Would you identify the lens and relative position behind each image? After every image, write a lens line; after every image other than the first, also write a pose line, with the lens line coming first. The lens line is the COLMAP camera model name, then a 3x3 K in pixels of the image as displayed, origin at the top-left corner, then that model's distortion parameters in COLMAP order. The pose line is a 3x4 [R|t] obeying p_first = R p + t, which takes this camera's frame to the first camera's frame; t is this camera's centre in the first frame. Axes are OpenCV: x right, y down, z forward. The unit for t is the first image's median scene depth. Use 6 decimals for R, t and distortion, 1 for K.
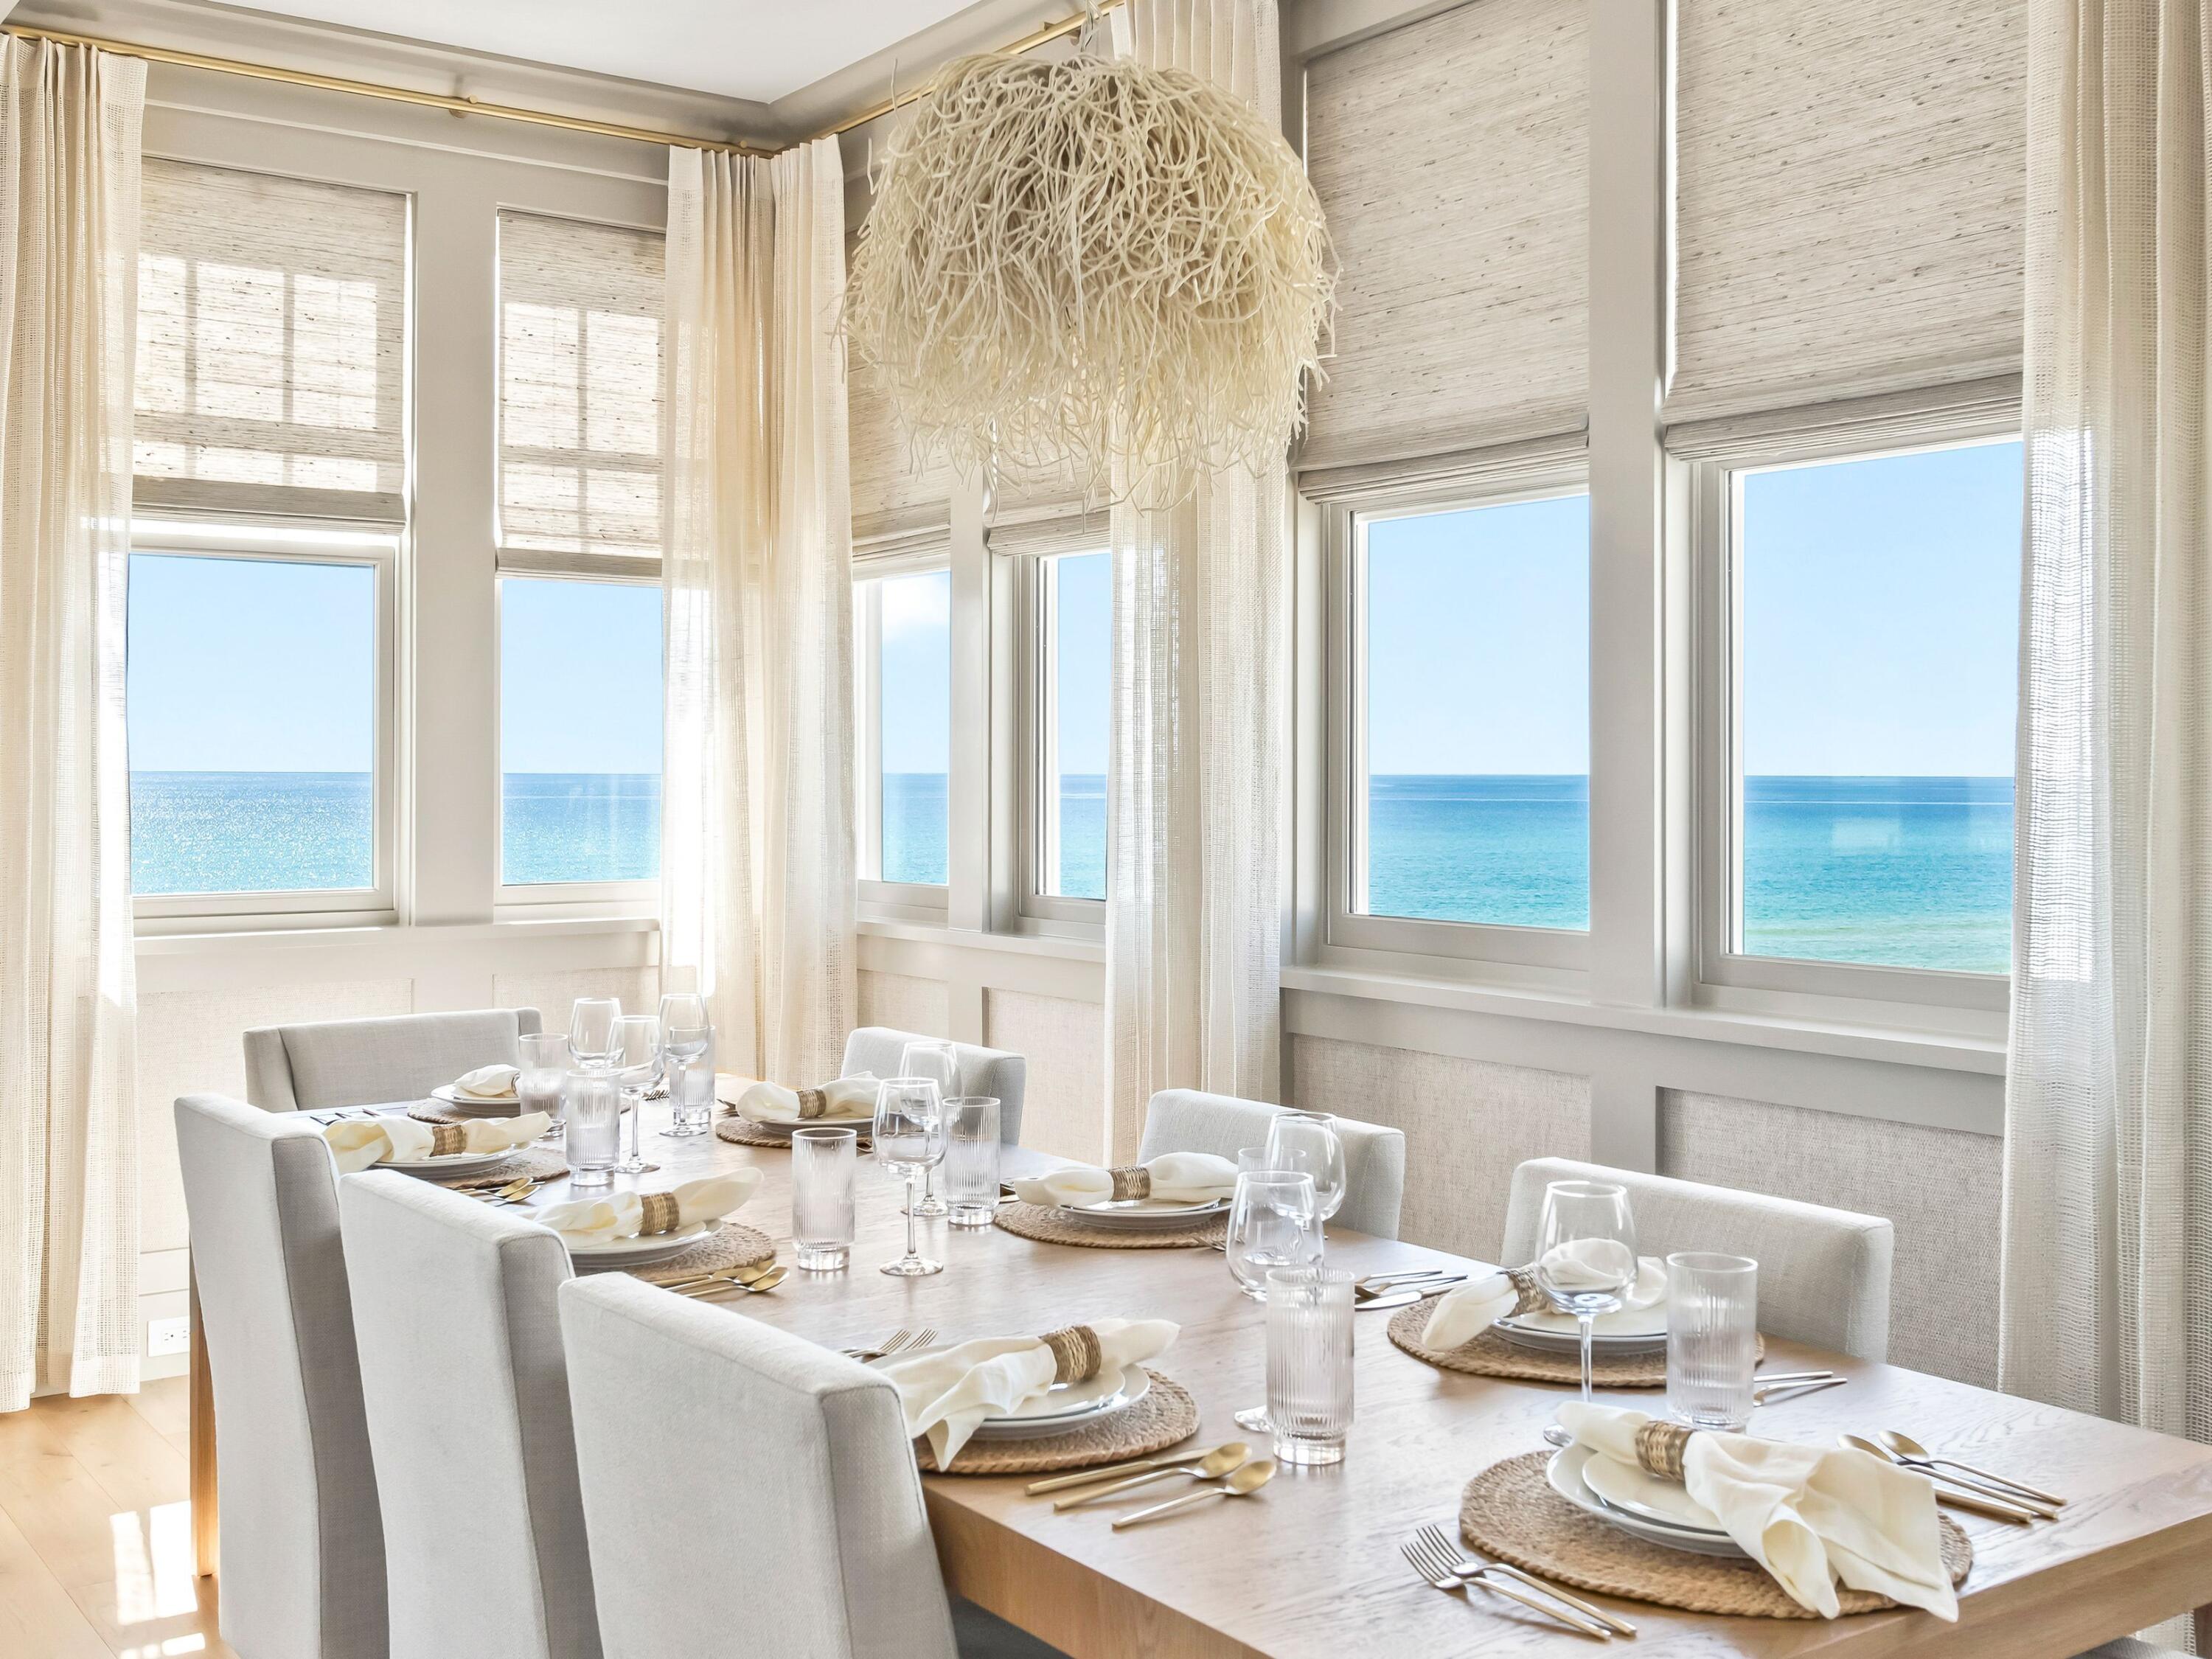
lens RADIAL K [[2392.9, 0, 1080.3], [0, 2392.9, 739.9], [0, 0, 1]] dist [0.015560, 0.000000]
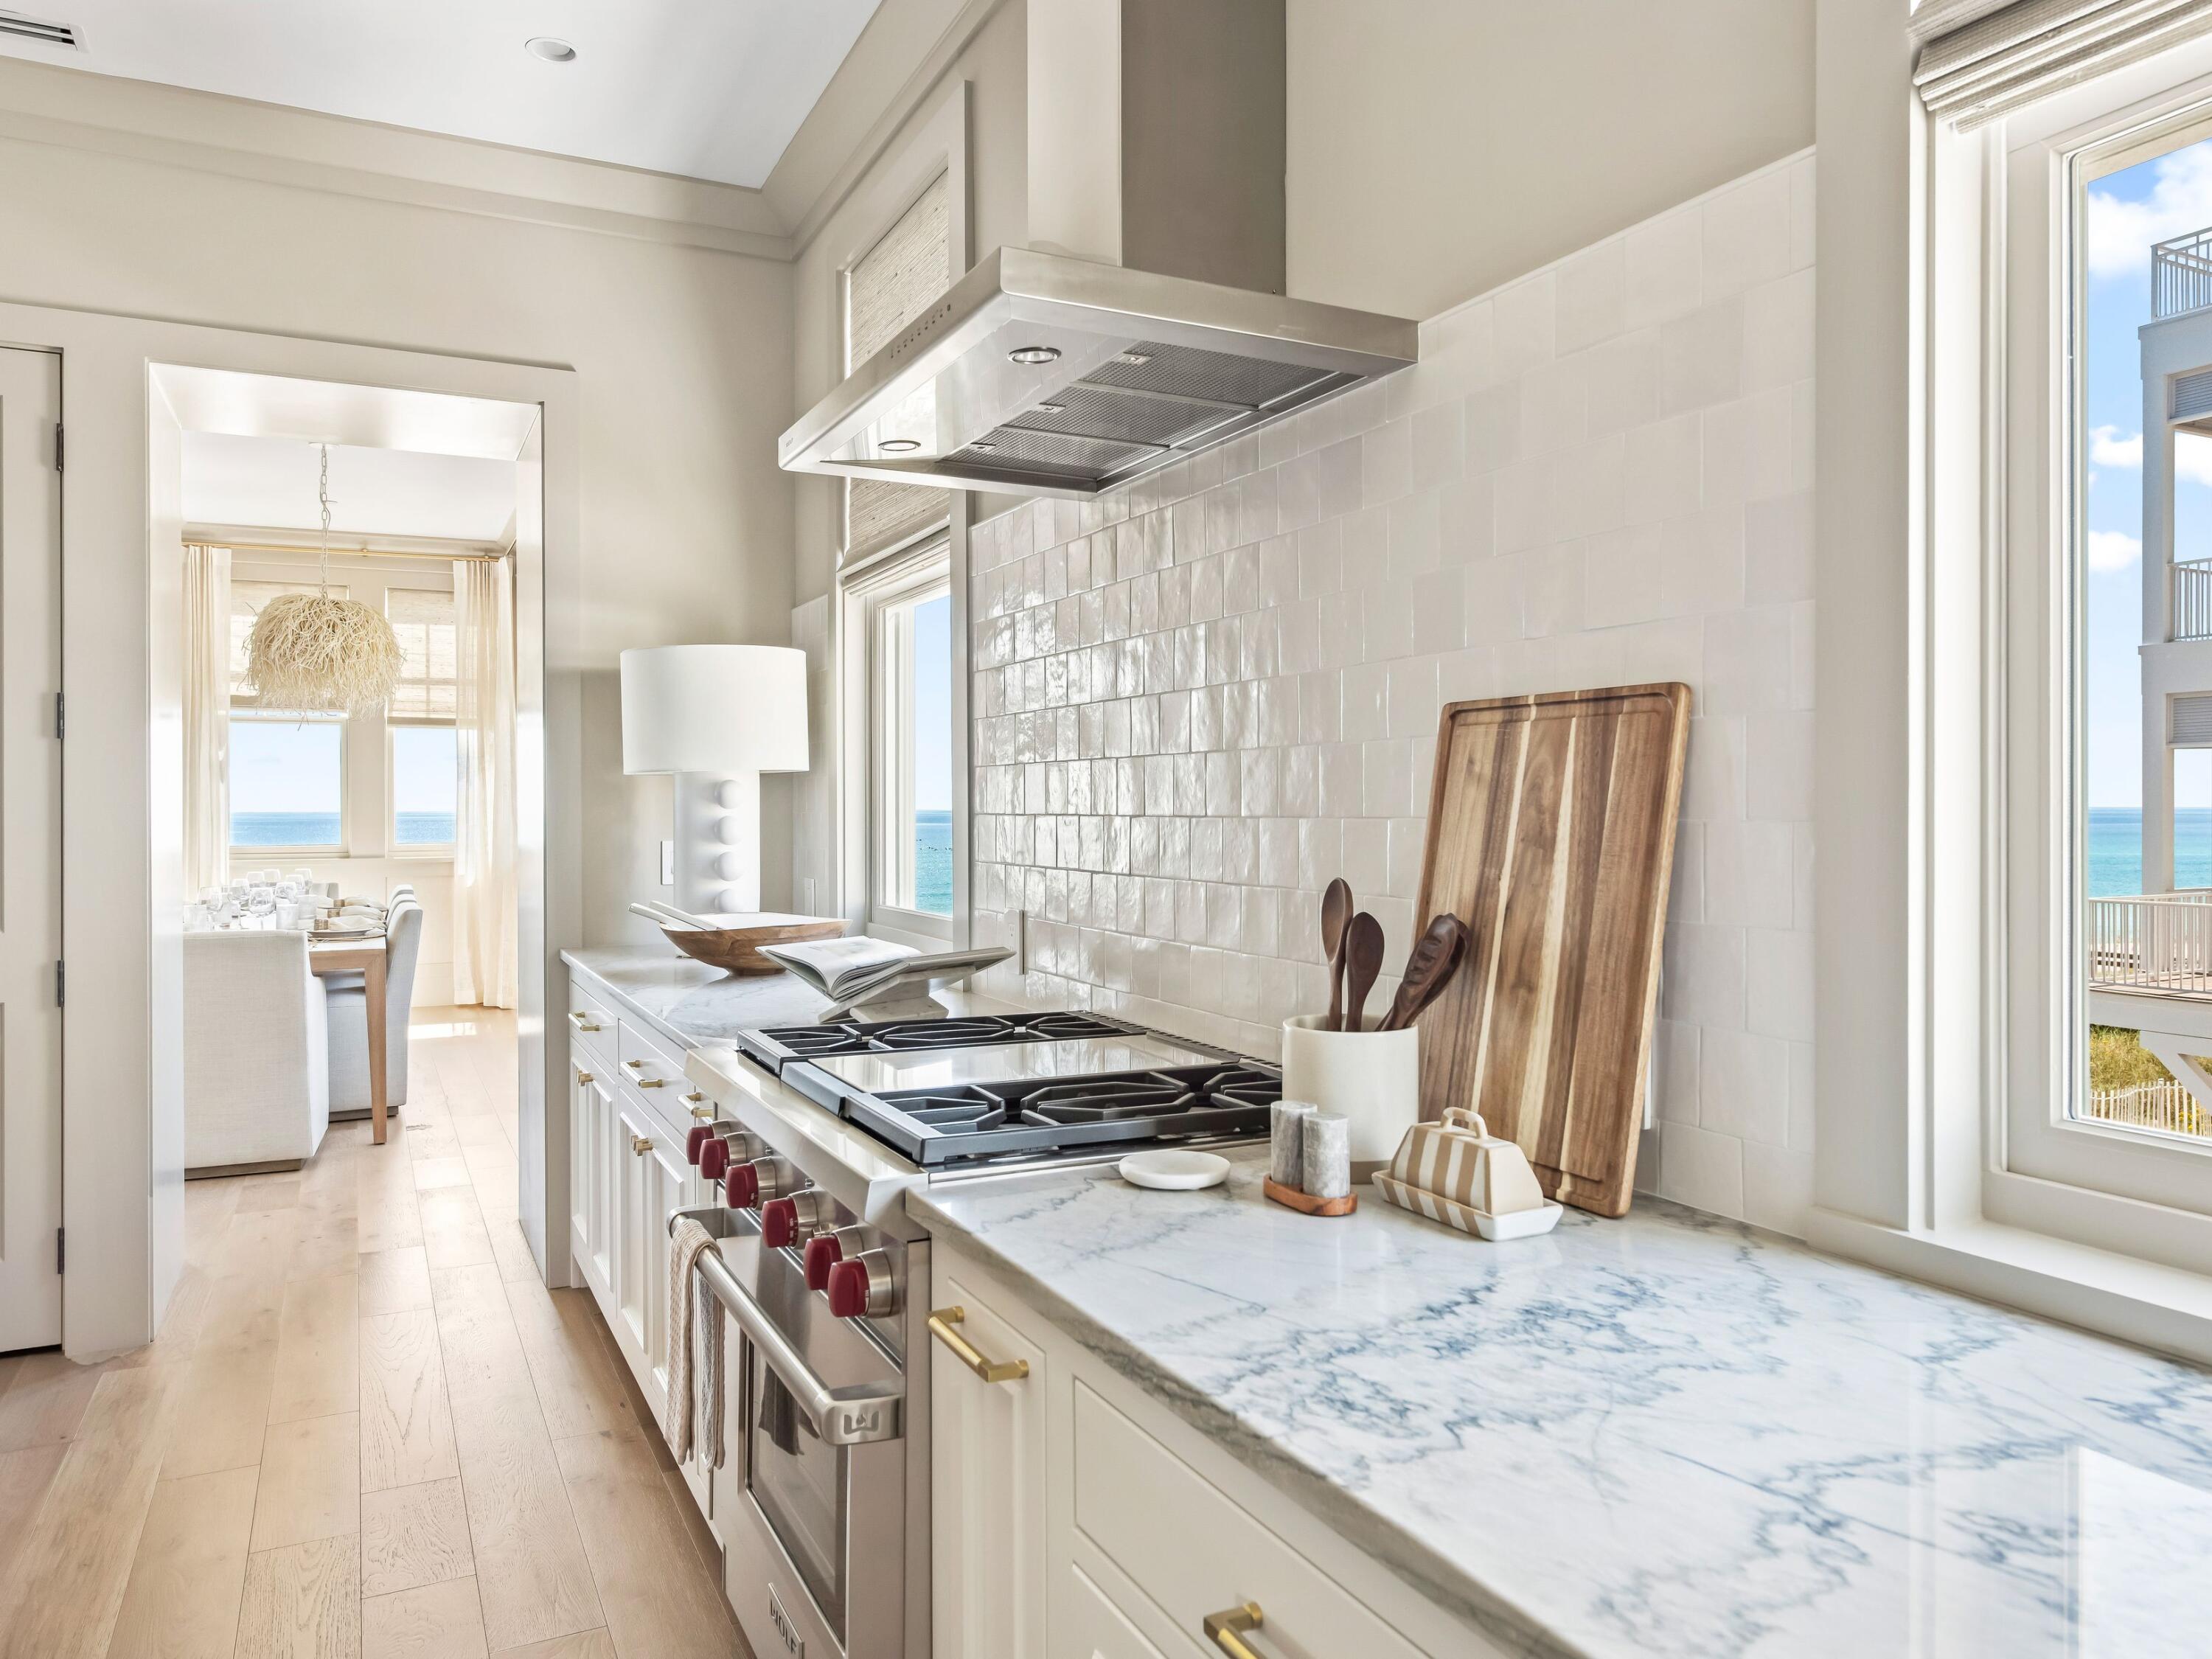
lens RADIAL K [[1570.8, 0, 1100.5], [0, 1570.8, 811.5], [0, 0, 1]] dist [0.003543, 0.003254]
pose [[0.985922, -0.003626, -0.167169, 1.156443], [0.006235, 0.999867, 0.015085, 0.005276], [0.167092, -0.015915, 0.985813, -0.819187]]
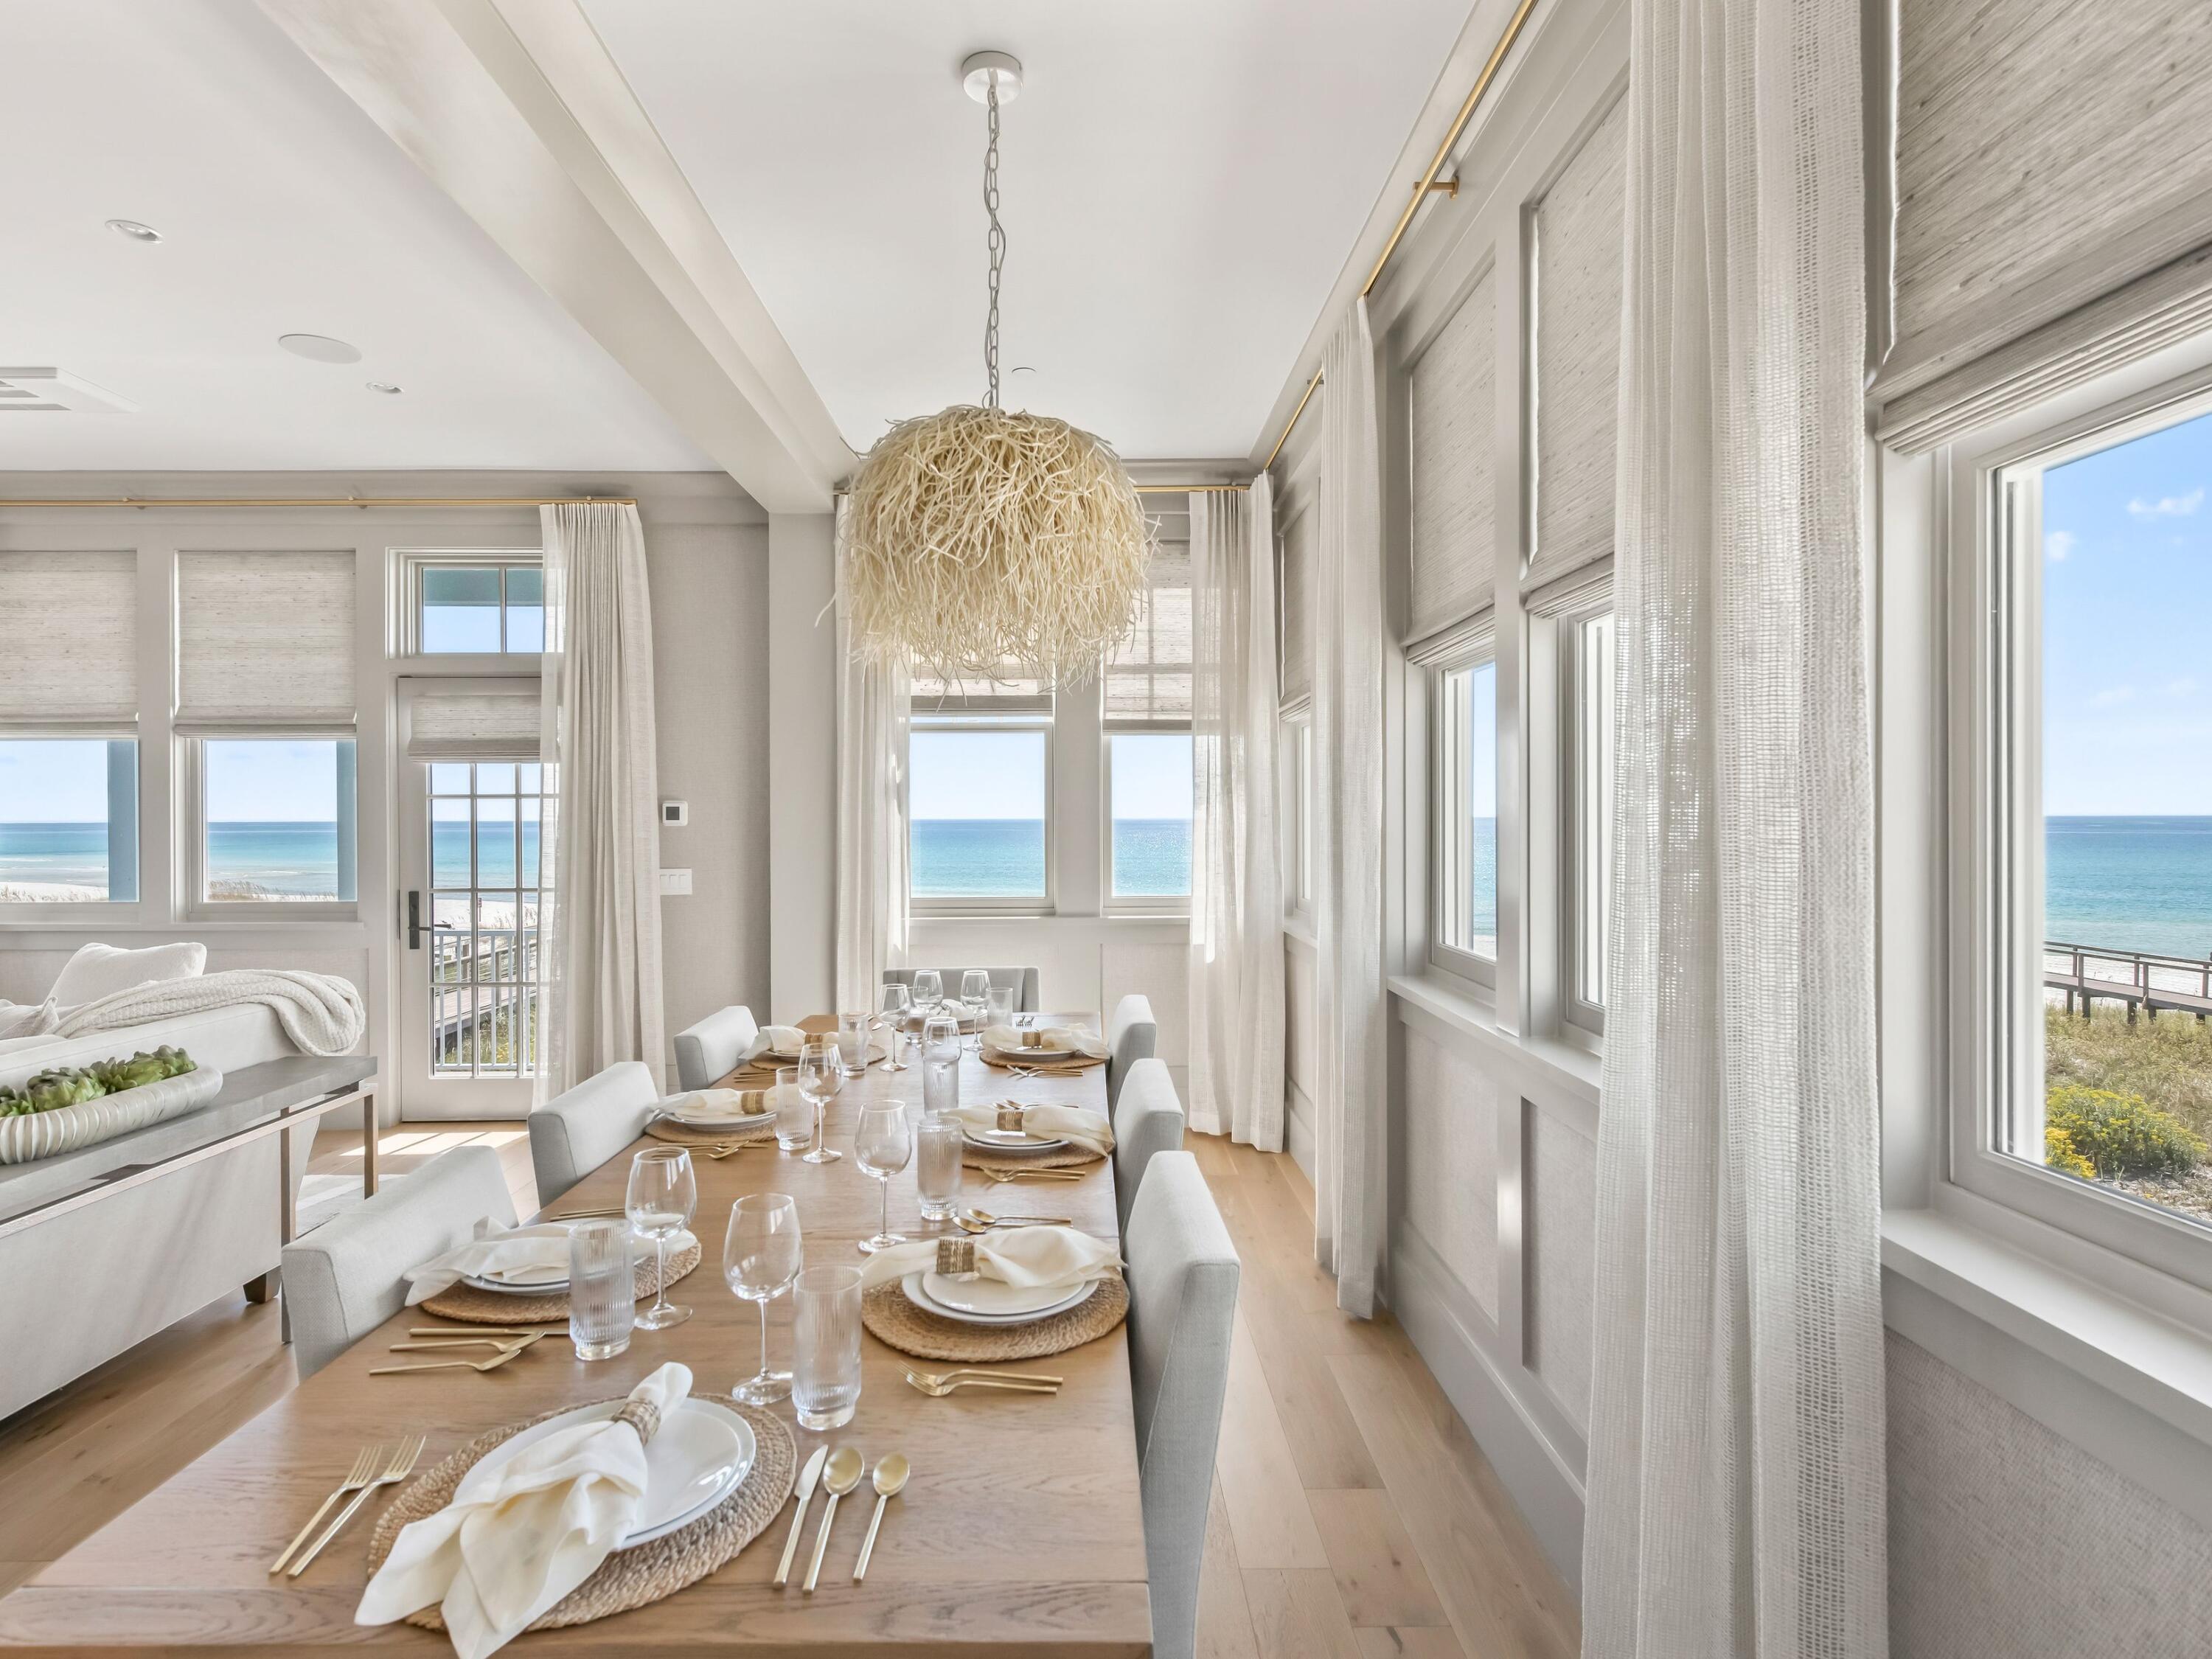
lens RADIAL K [[1185.1, 0, 1042.8], [0, 1185.1, 819.0], [0, 0, 1]] dist [0.002024, 0.000609]
pose [[0.806545, -0.003566, -0.591161, 0.384359], [0.012262, 0.999868, 0.010698, -0.016843], [0.591045, -0.015877, 0.806482, 0.297892]]
